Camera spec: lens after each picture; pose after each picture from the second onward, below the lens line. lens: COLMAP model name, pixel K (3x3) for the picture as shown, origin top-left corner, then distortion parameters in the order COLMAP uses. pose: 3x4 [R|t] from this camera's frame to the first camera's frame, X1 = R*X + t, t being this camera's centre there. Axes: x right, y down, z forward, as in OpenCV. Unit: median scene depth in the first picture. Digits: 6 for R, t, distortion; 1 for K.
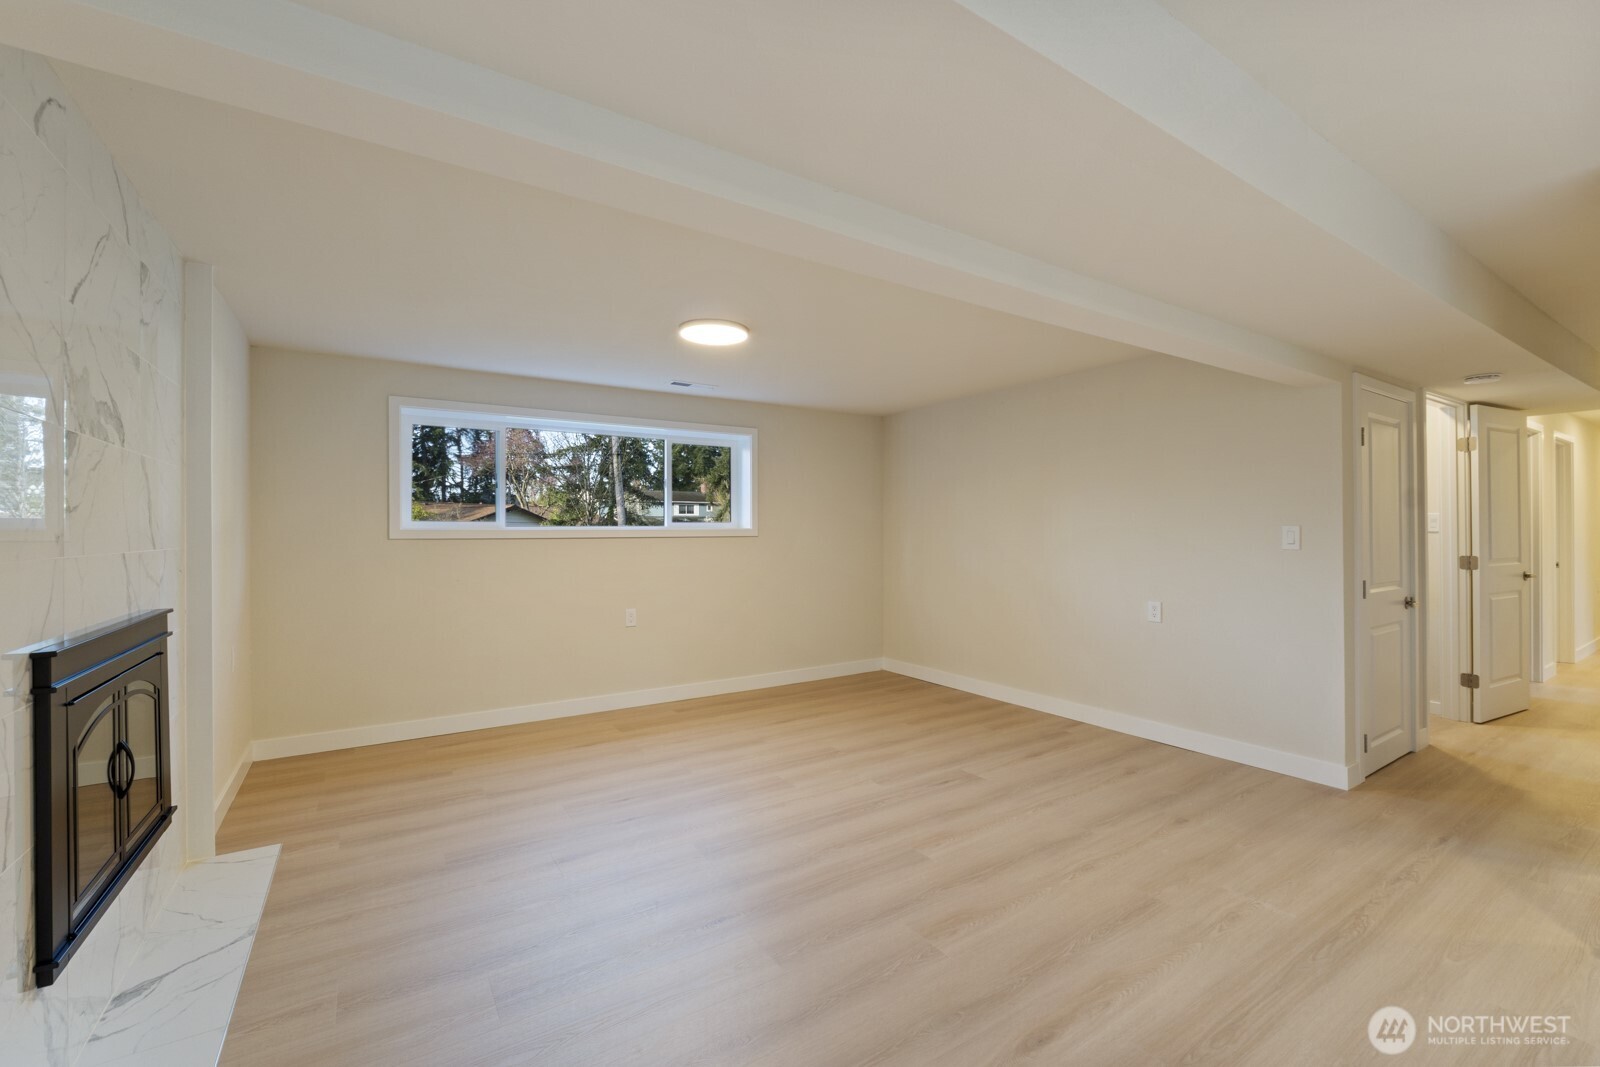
lens RADIAL K [[668.9, 0, 809.0], [0, 668.9, 534.4], [0, 0, 1]] dist [-0.002950, -0.001232]
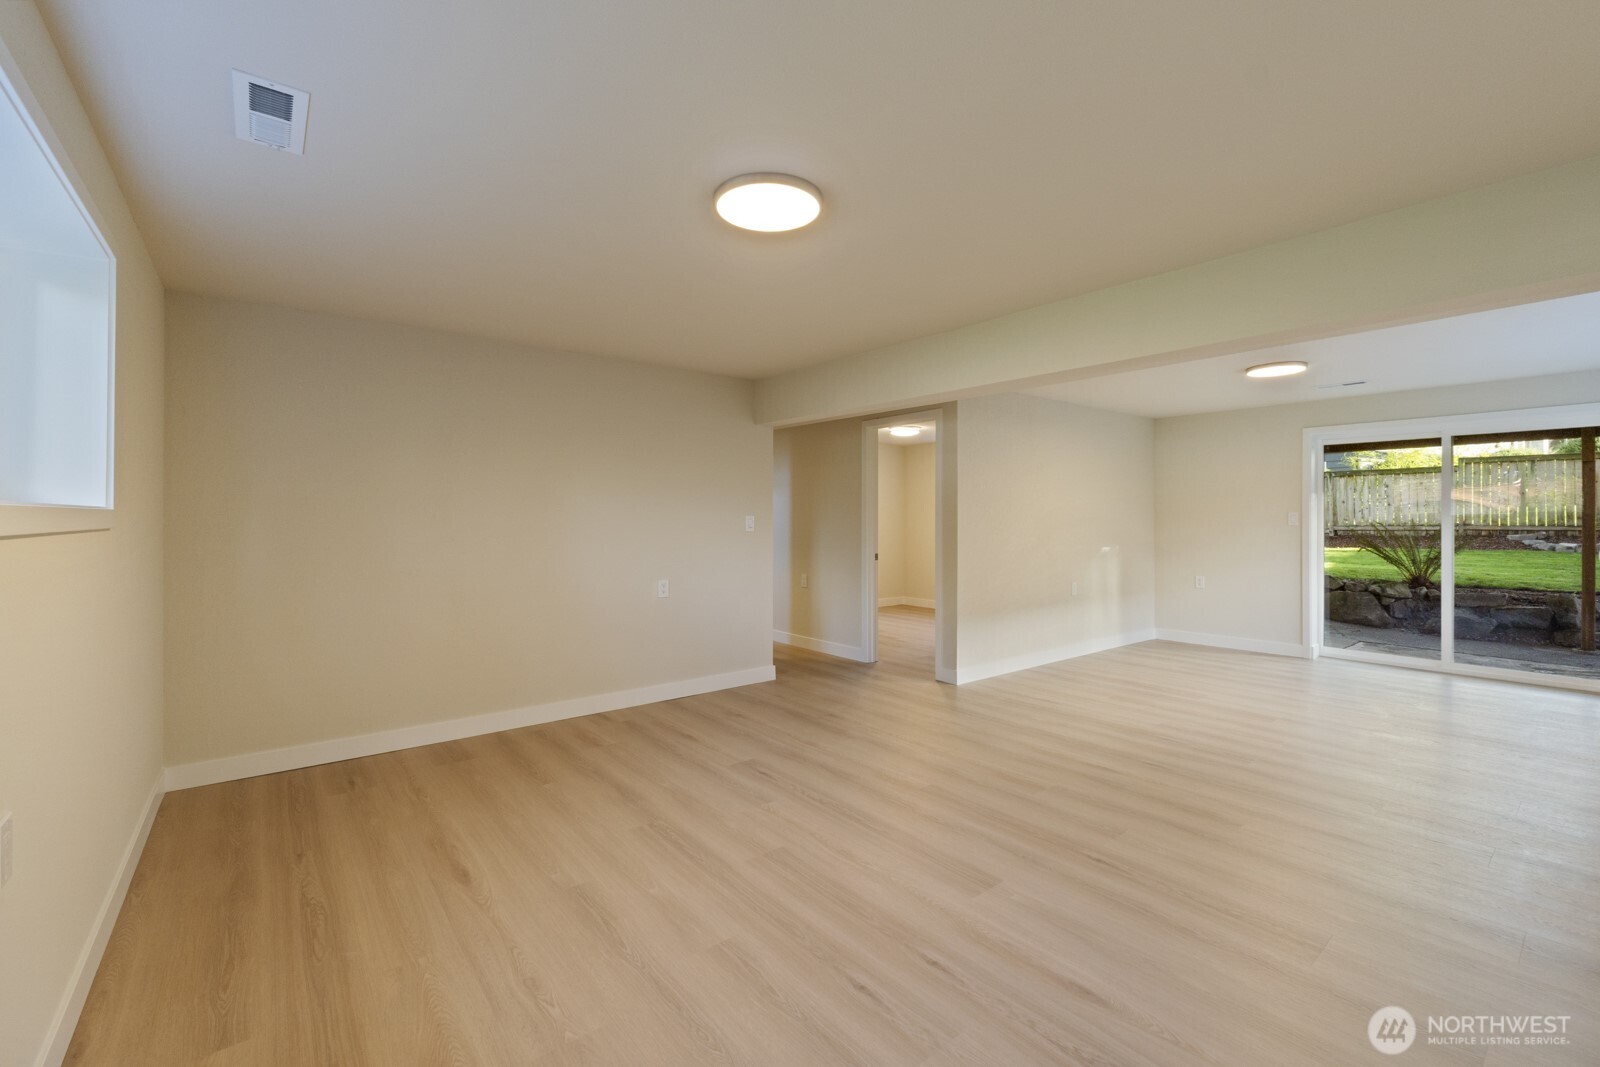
lens RADIAL K [[668.9, 0, 809.0], [0, 668.9, 516.7], [0, 0, 1]] dist [-0.002950, -0.001232]
pose [[-0.088753, 0.007494, 0.996025, -0.669763], [0.007924, 0.999945, -0.006818, 0.001489], [-0.996022, 0.007288, -0.088808, 0.873043]]
